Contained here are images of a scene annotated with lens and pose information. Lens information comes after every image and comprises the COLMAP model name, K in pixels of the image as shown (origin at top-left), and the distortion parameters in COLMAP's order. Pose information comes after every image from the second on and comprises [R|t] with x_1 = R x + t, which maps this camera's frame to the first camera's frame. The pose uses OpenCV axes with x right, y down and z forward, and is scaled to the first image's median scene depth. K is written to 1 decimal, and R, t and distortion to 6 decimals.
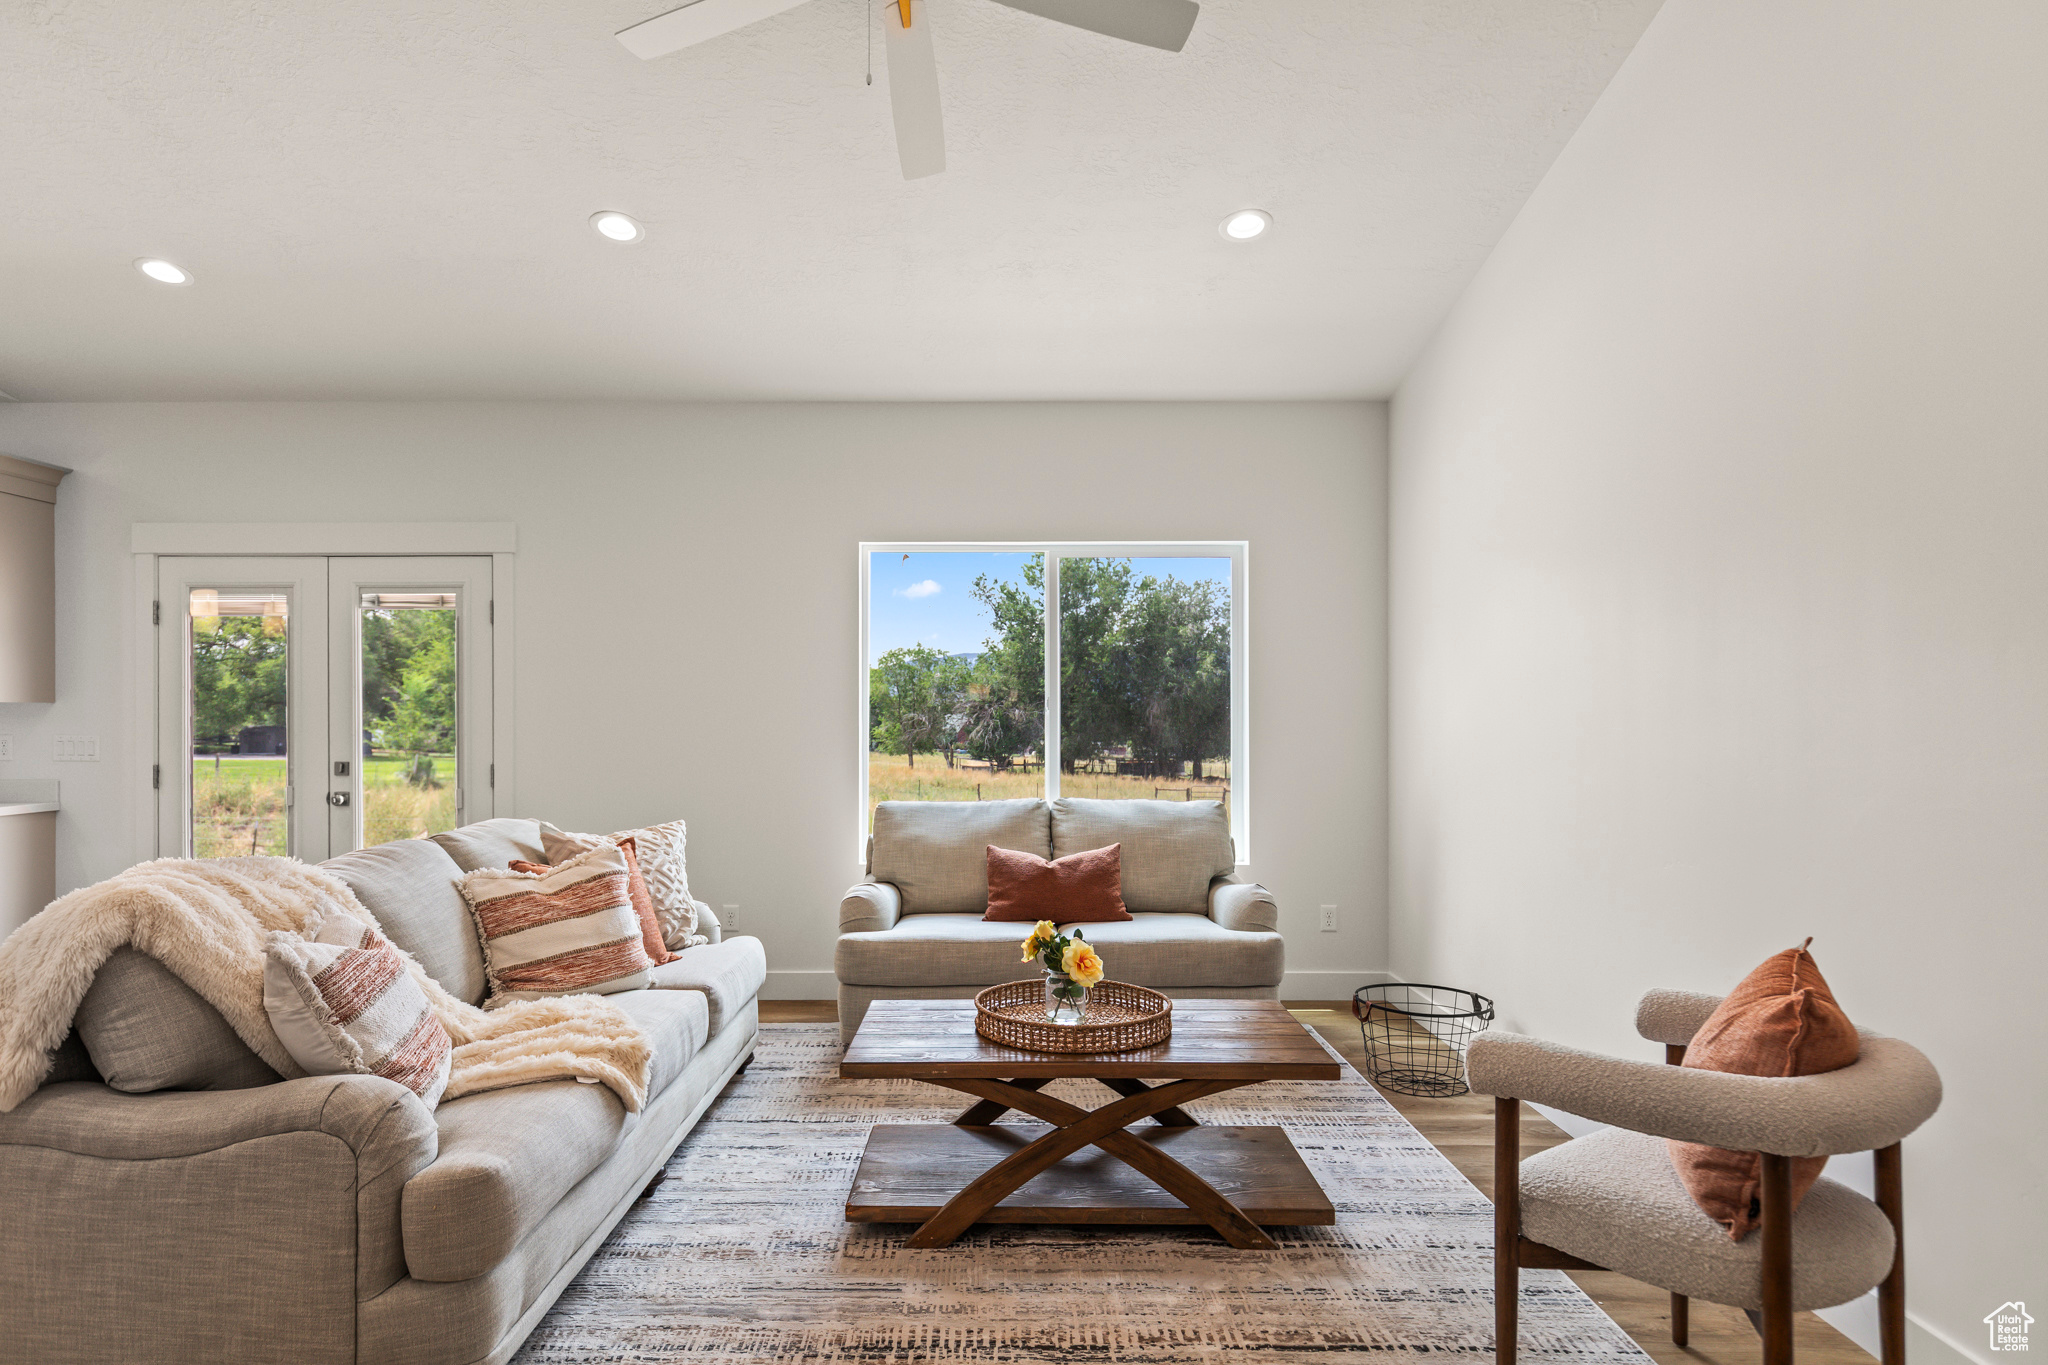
lens RADIAL K [[1165.3, 0, 994.6], [0, 1165.3, 716.3], [0, 0, 1]] dist [0.007091, 0.001274]
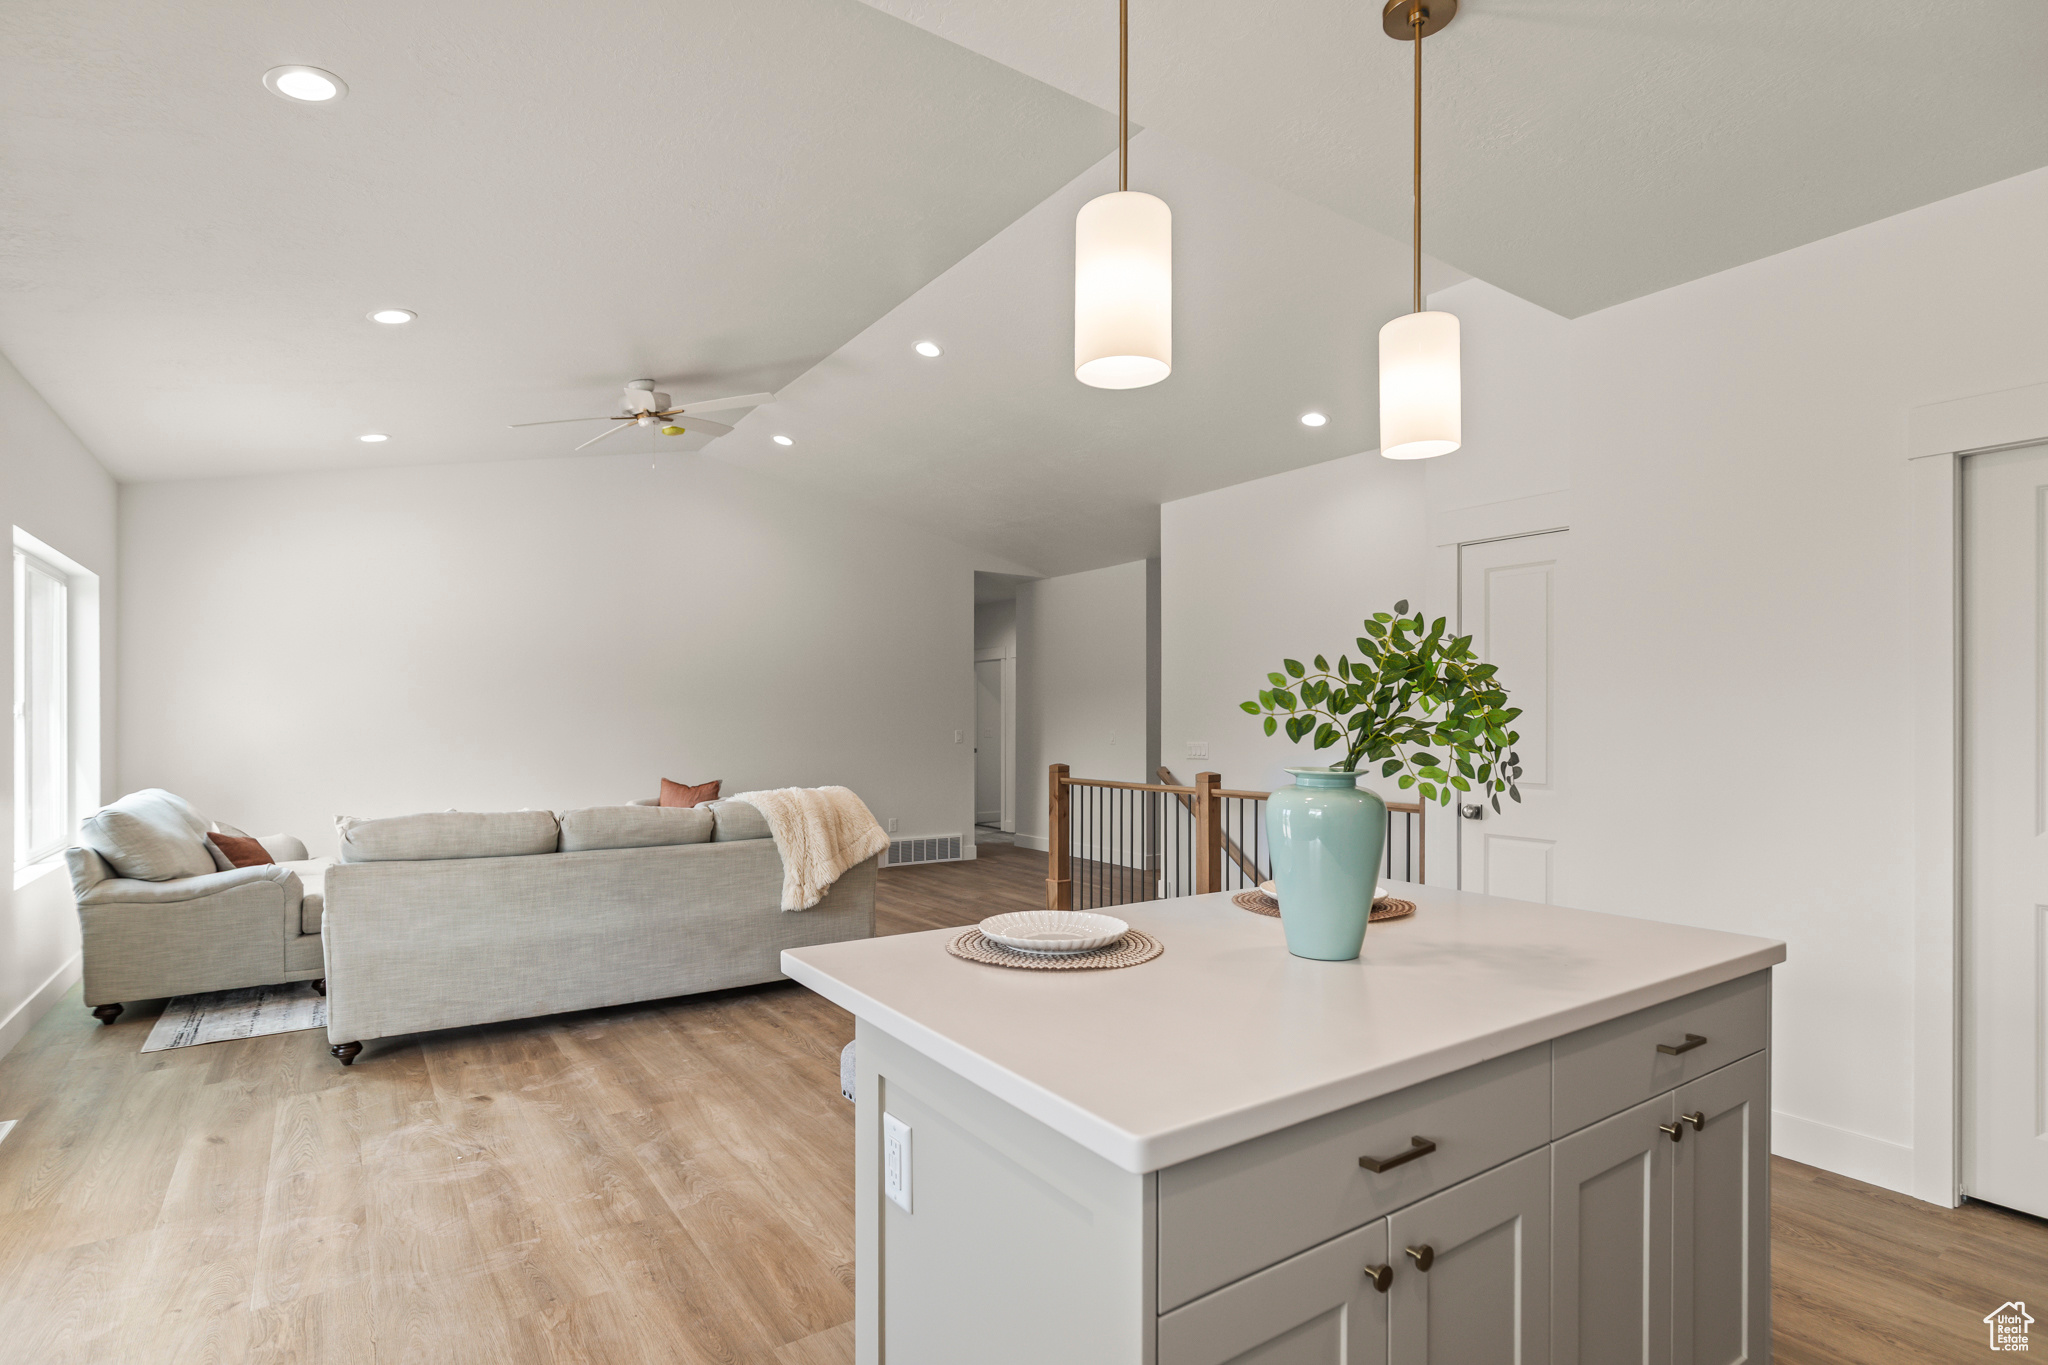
lens RADIAL K [[1019.4, 0, 1000.4], [0, 1019.4, 725.1], [0, 0, 1]] dist [0.011627, -0.004434]
pose [[-0.551957, -0.002246, 0.833870, -1.955629], [-0.001561, 0.999997, 0.001660, -0.001634], [-0.833871, -0.000385, -0.551959, 1.336666]]
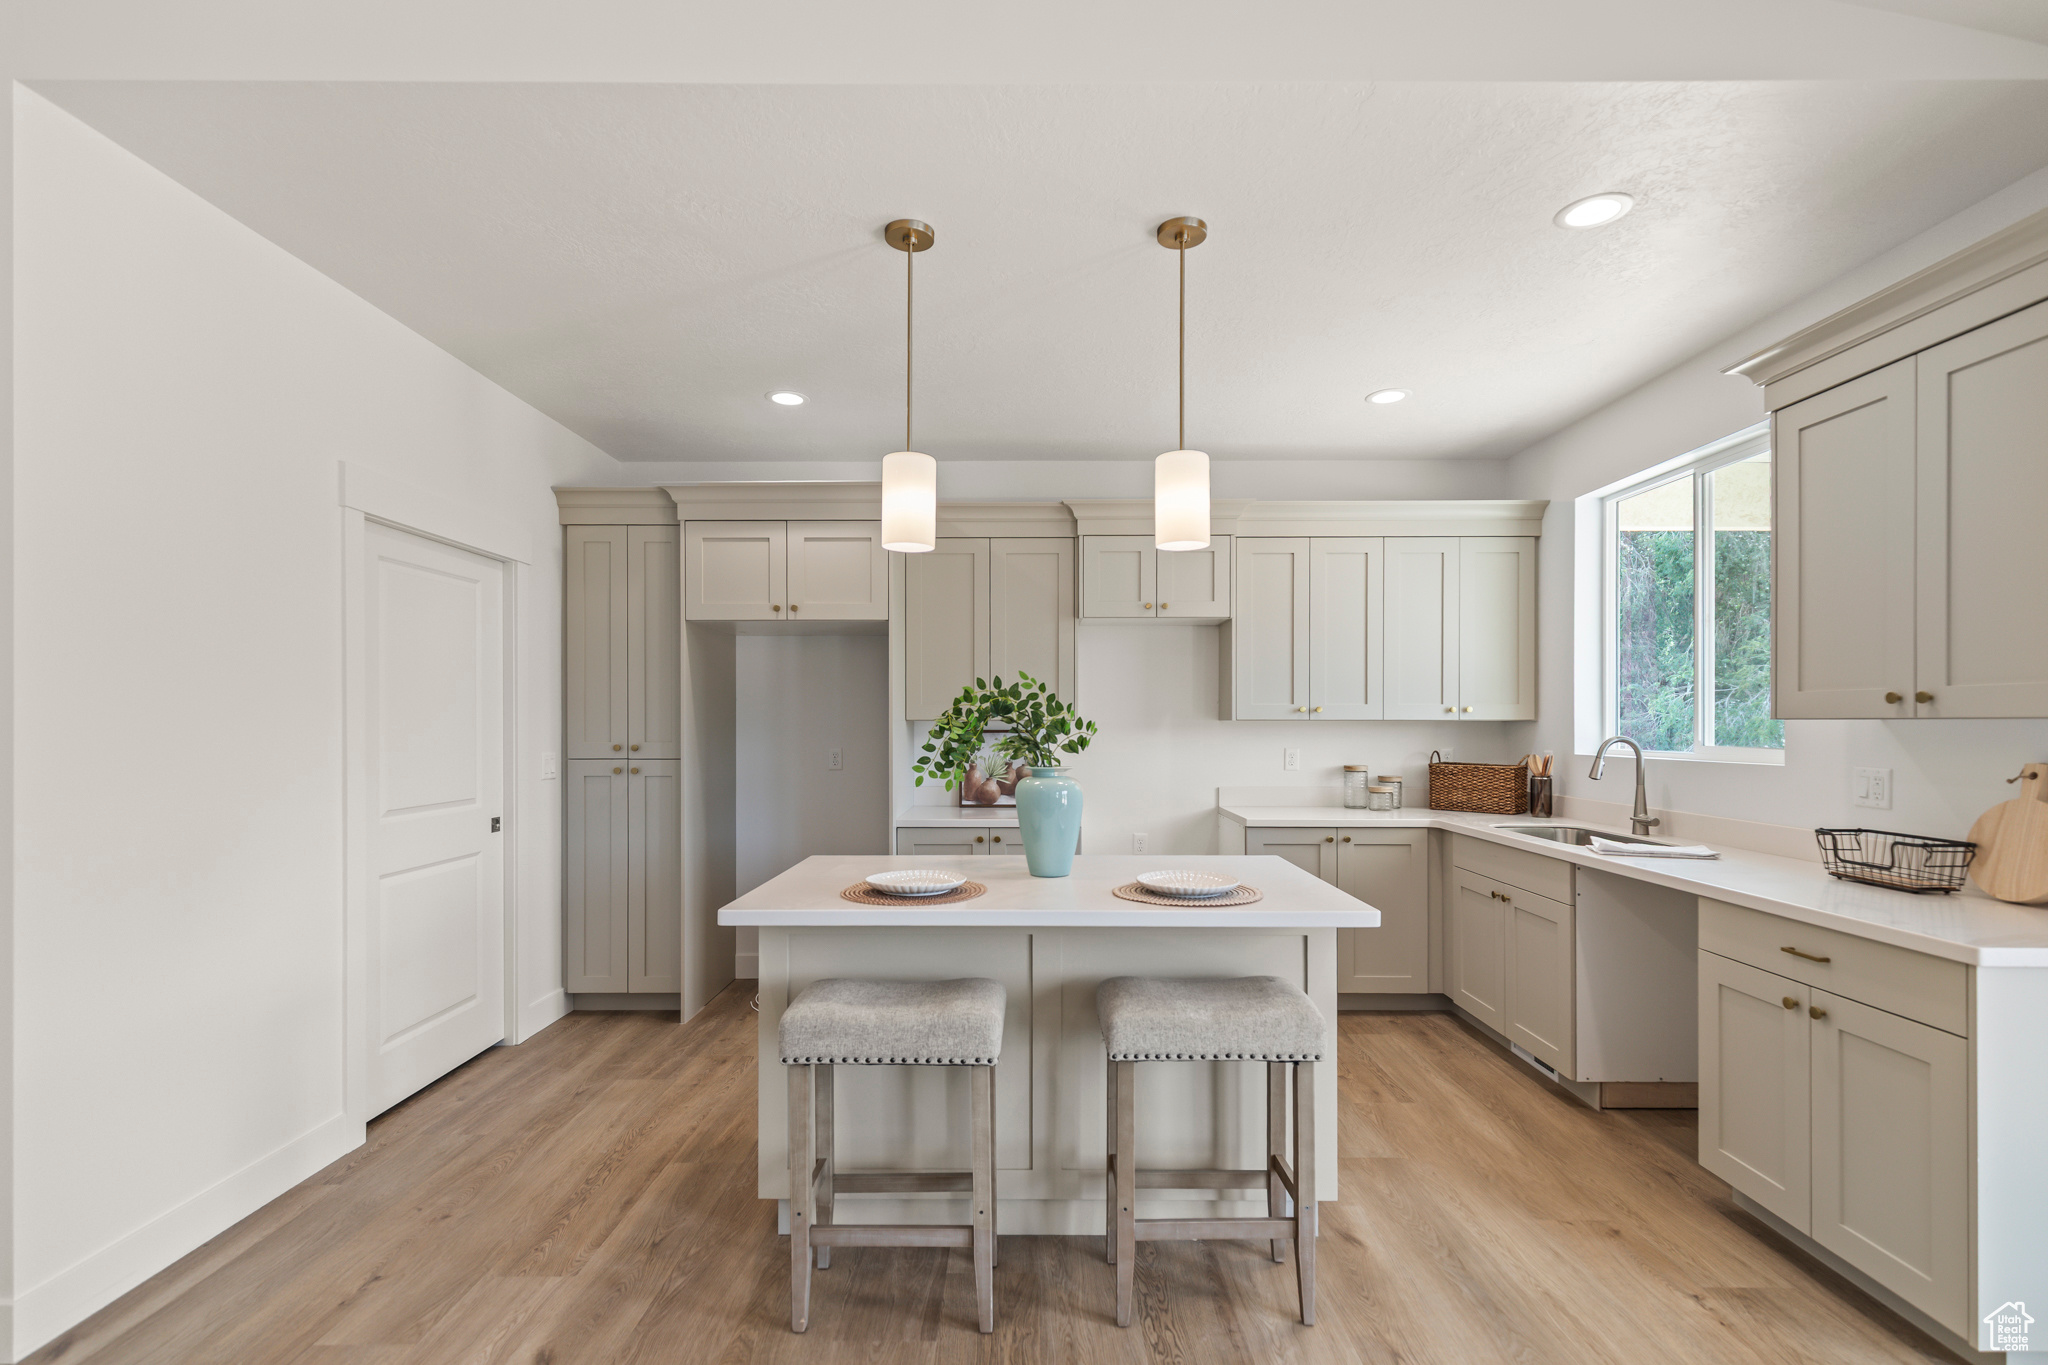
lens RADIAL K [[925.2, 0, 1028.2], [0, 925.2, 722.7], [0, 0, 1]] dist [0.007344, -0.001147]
pose [[0.001715, 0.002859, -0.999994, -0.754822], [0.002946, 0.999992, 0.002864, -0.021232], [0.999994, -0.002951, 0.001707, 0.875938]]
